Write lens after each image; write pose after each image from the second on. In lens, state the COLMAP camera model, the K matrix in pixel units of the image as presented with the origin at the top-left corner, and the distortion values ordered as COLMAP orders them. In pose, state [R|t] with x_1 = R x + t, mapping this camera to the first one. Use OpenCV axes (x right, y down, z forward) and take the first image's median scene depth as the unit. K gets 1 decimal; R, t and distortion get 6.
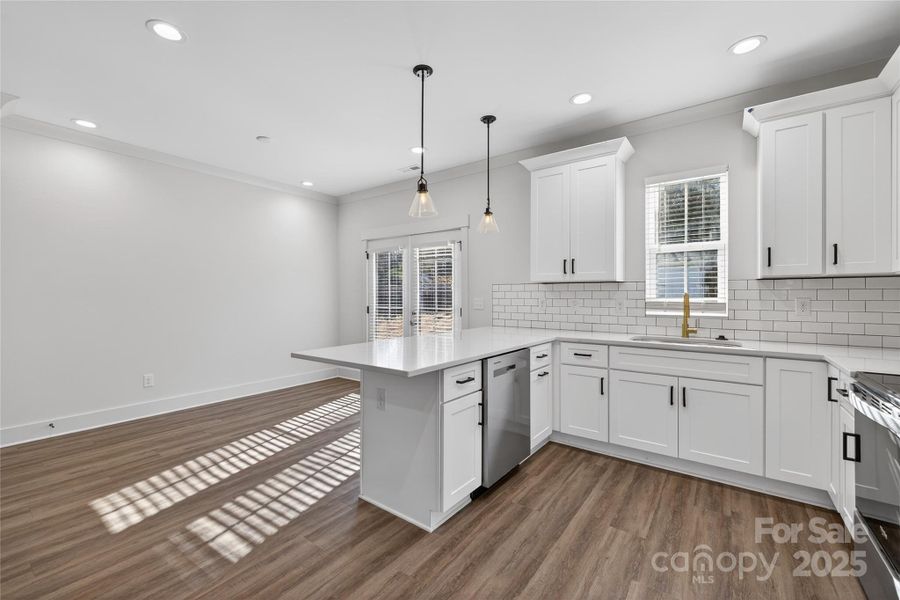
lens RADIAL K [[374.6, 0, 451.5], [0, 374.6, 296.0], [0, 0, 1]] dist [0.001573, -0.000515]
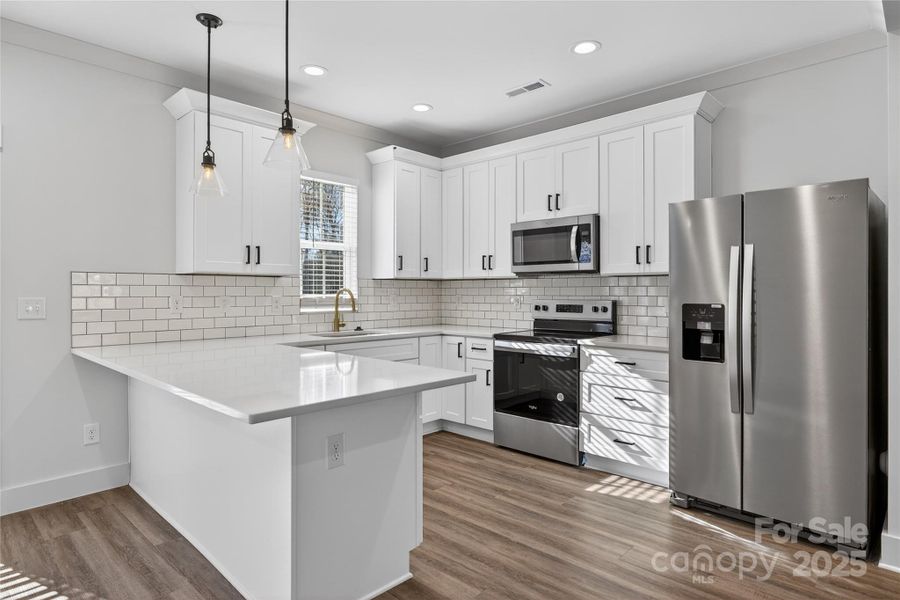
lens RADIAL K [[497.5, 0, 446.5], [0, 497.5, 293.7], [0, 0, 1]] dist [0.002833, 0.003584]
pose [[0.136306, -0.001788, 0.990665, -0.734279], [0.002305, 0.999996, 0.001488, 0.001873], [-0.990664, 0.002080, 0.136309, 0.500034]]
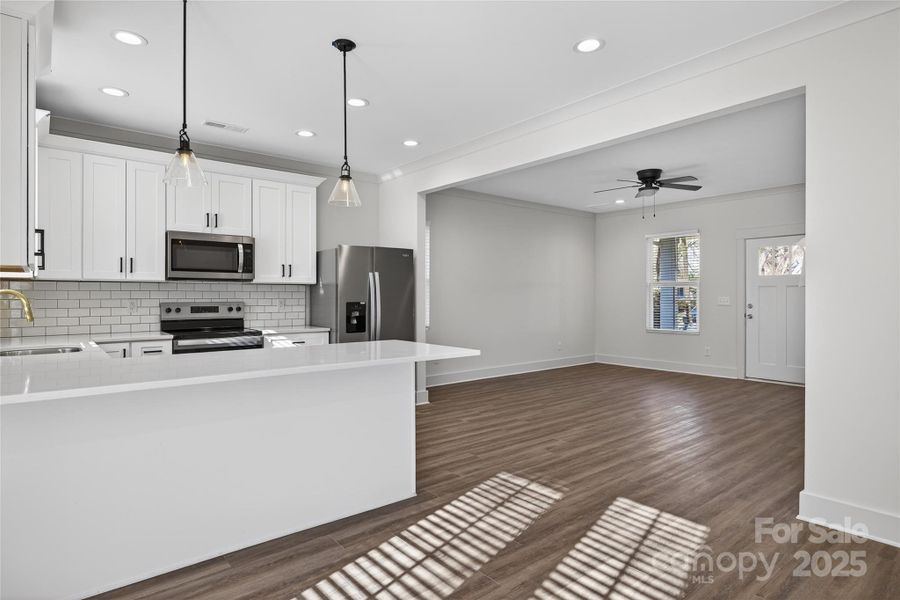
lens RADIAL K [[497.5, 0, 445.3], [0, 497.5, 299.9], [0, 0, 1]] dist [0.002833, 0.003584]
pose [[-0.964646, -0.000882, 0.263548, -0.509630], [0.001941, 0.999944, 0.010450, -0.001310], [-0.263543, 0.010592, -0.964590, 1.720124]]
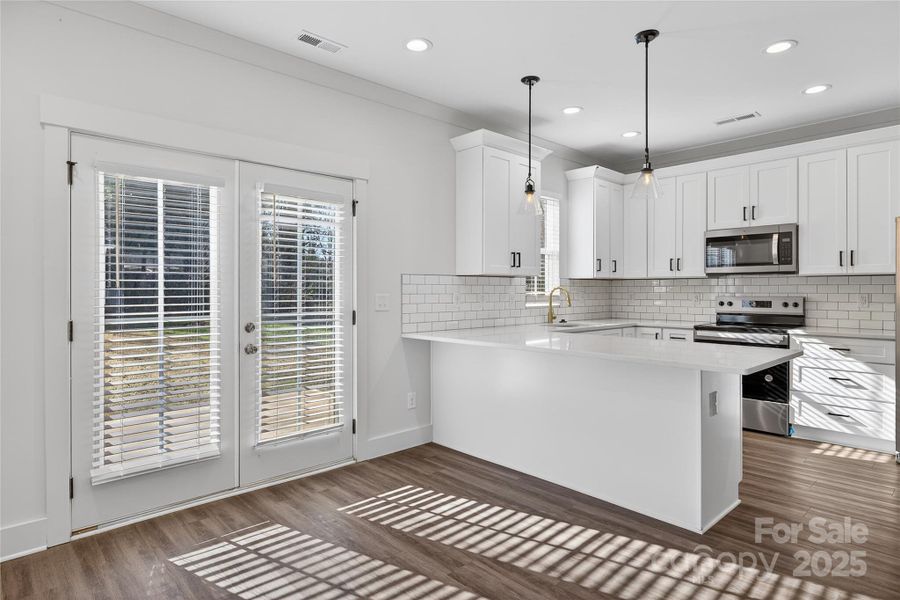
lens RADIAL K [[497.5, 0, 451.4], [0, 497.5, 291.3], [0, 0, 1]] dist [0.002833, 0.003584]
pose [[0.190484, -0.001097, 0.981690, -1.082883], [0.002094, 0.999998, 0.000711, 0.001496], [-0.981688, 0.001920, 0.190486, 1.011560]]
